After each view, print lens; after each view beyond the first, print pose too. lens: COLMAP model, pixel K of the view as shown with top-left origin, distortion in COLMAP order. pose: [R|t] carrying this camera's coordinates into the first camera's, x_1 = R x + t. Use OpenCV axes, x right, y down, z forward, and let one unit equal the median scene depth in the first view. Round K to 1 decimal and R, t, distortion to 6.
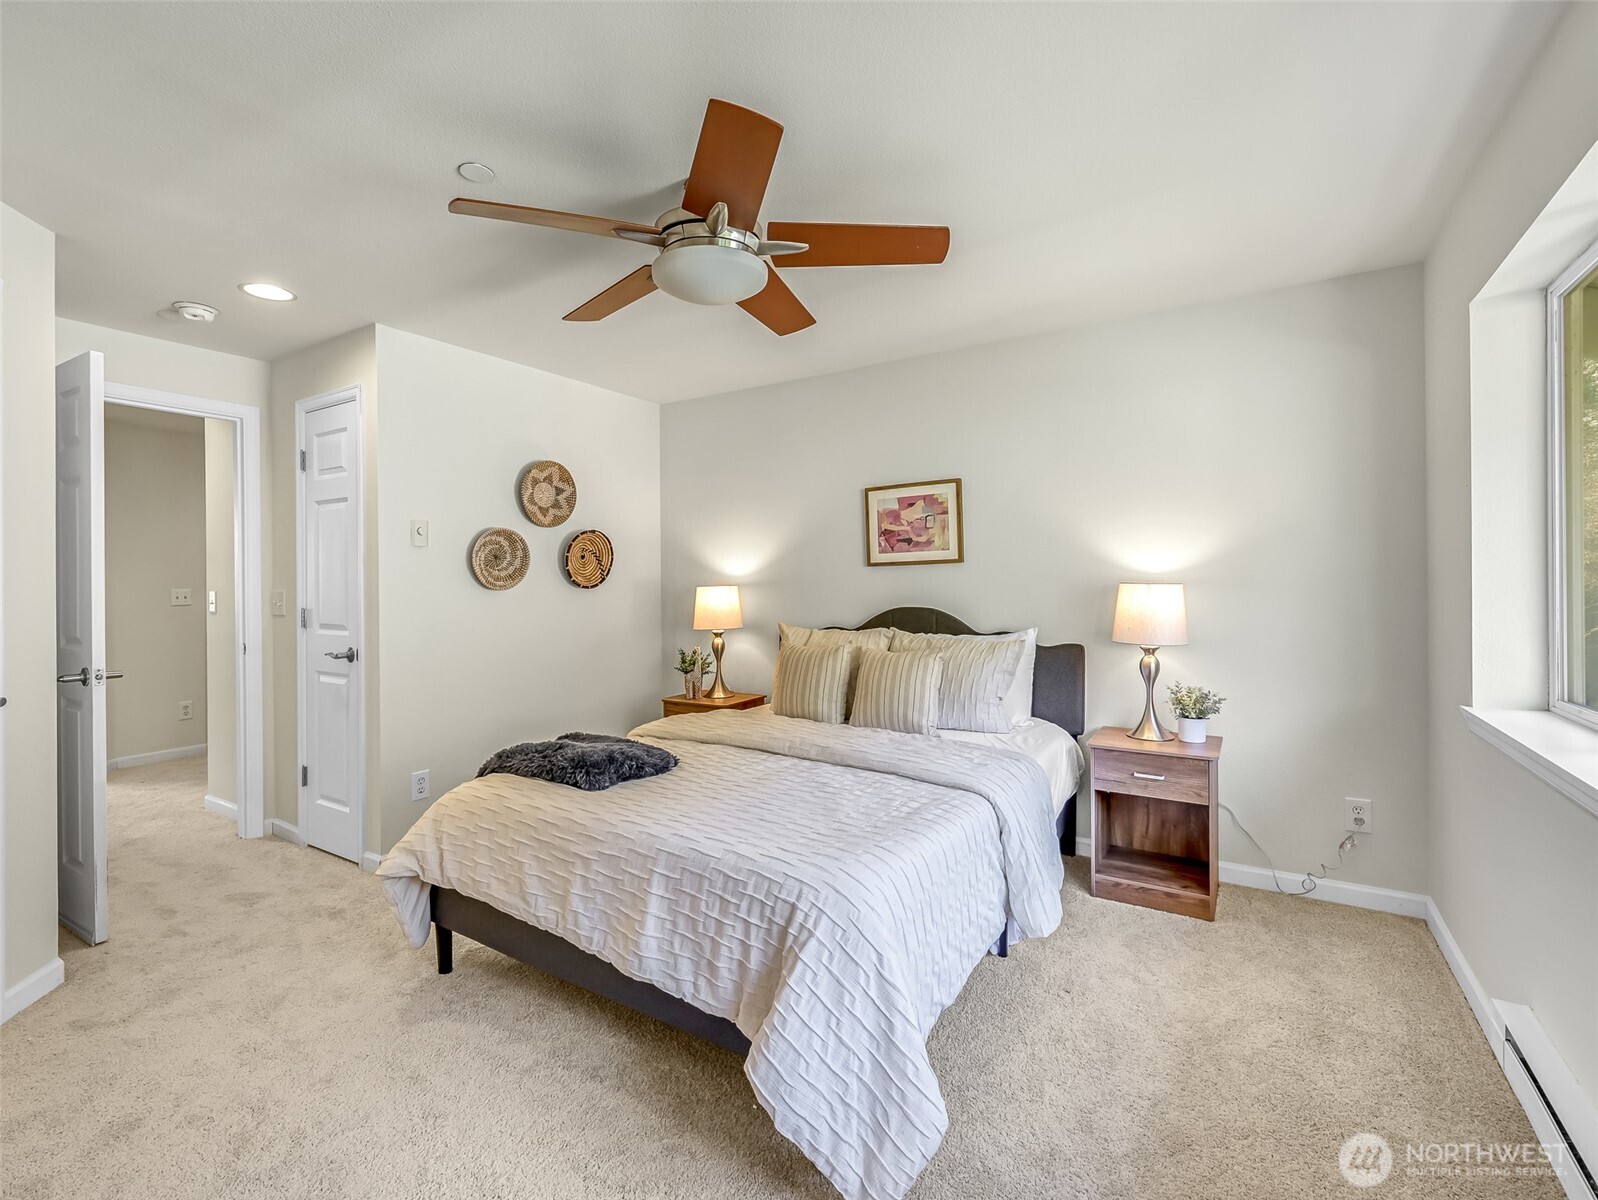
lens RADIAL K [[732.7, 0, 800.6], [0, 732.7, 589.4], [0, 0, 1]] dist [0.002927, -0.000328]
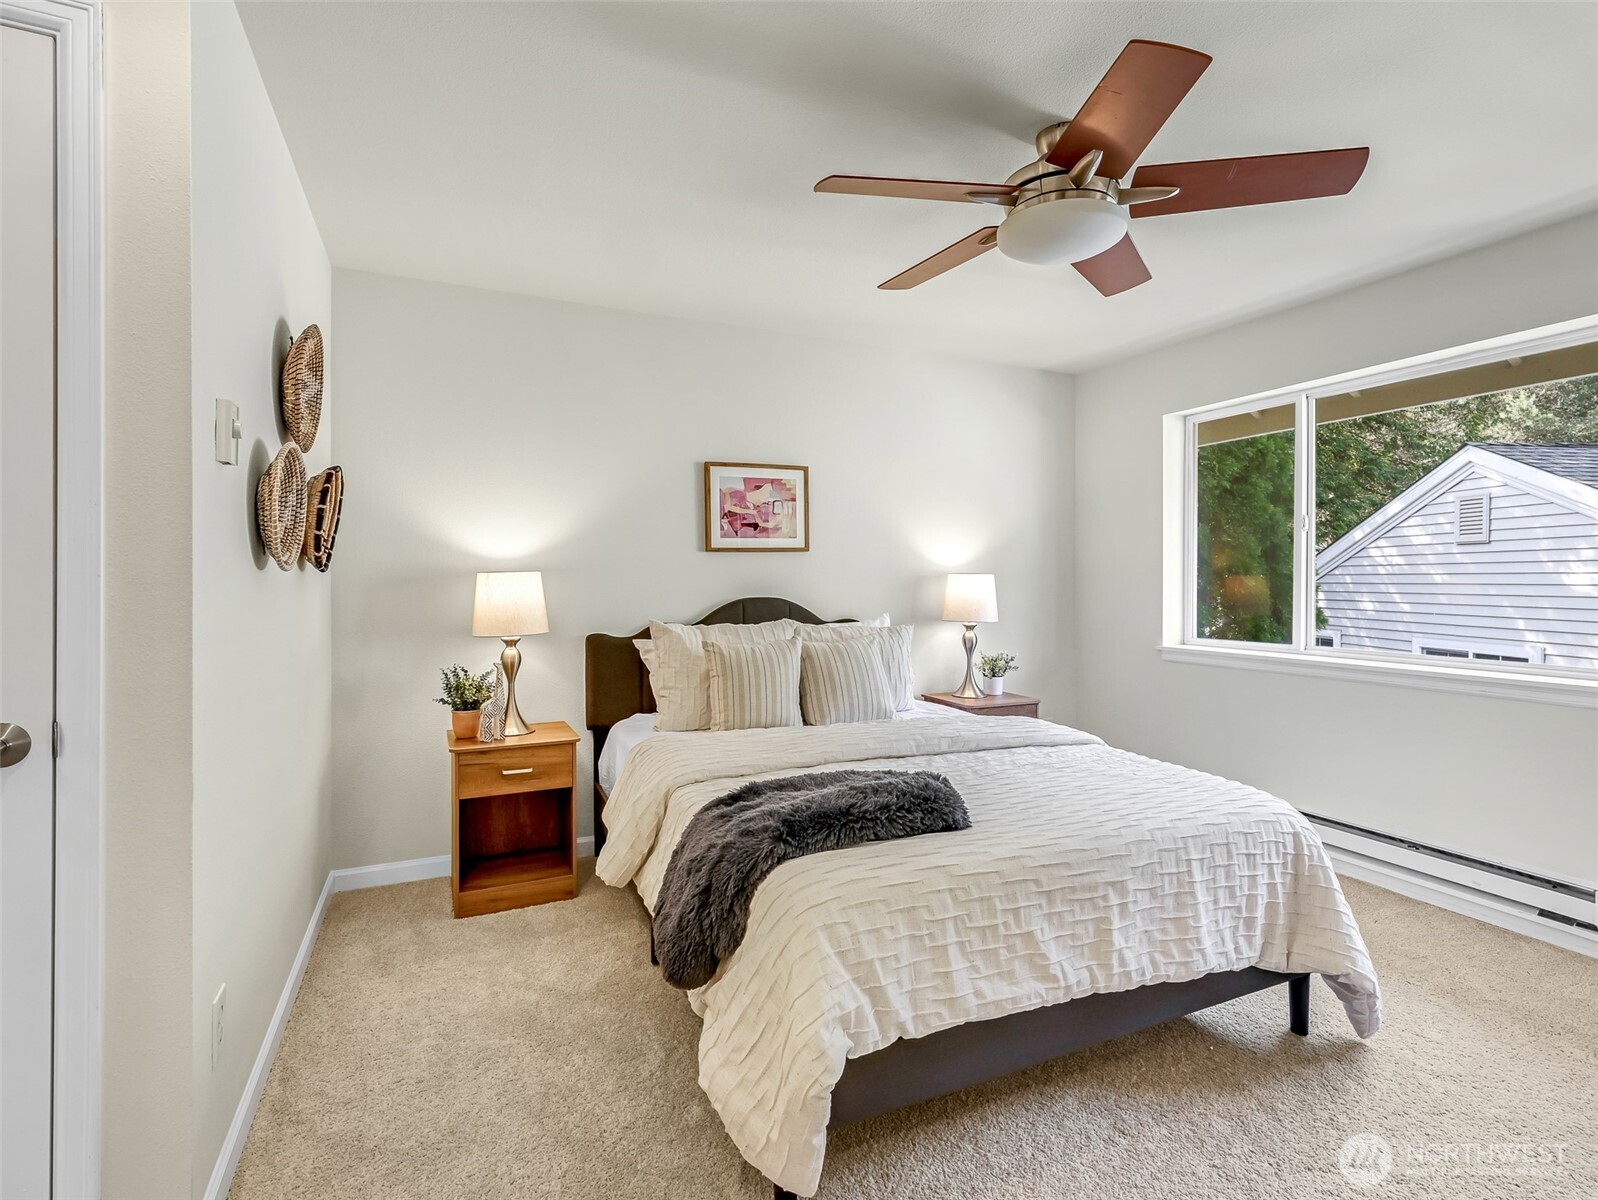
lens RADIAL K [[769.5, 0, 803.4], [0, 769.5, 592.8], [0, 0, 1]] dist [0.002038, -0.000548]
pose [[0.539978, -0.006157, 0.841656, -0.651407], [0.002844, 0.999981, 0.005491, 0.013326], [-0.841674, -0.000571, 0.539985, 0.434581]]
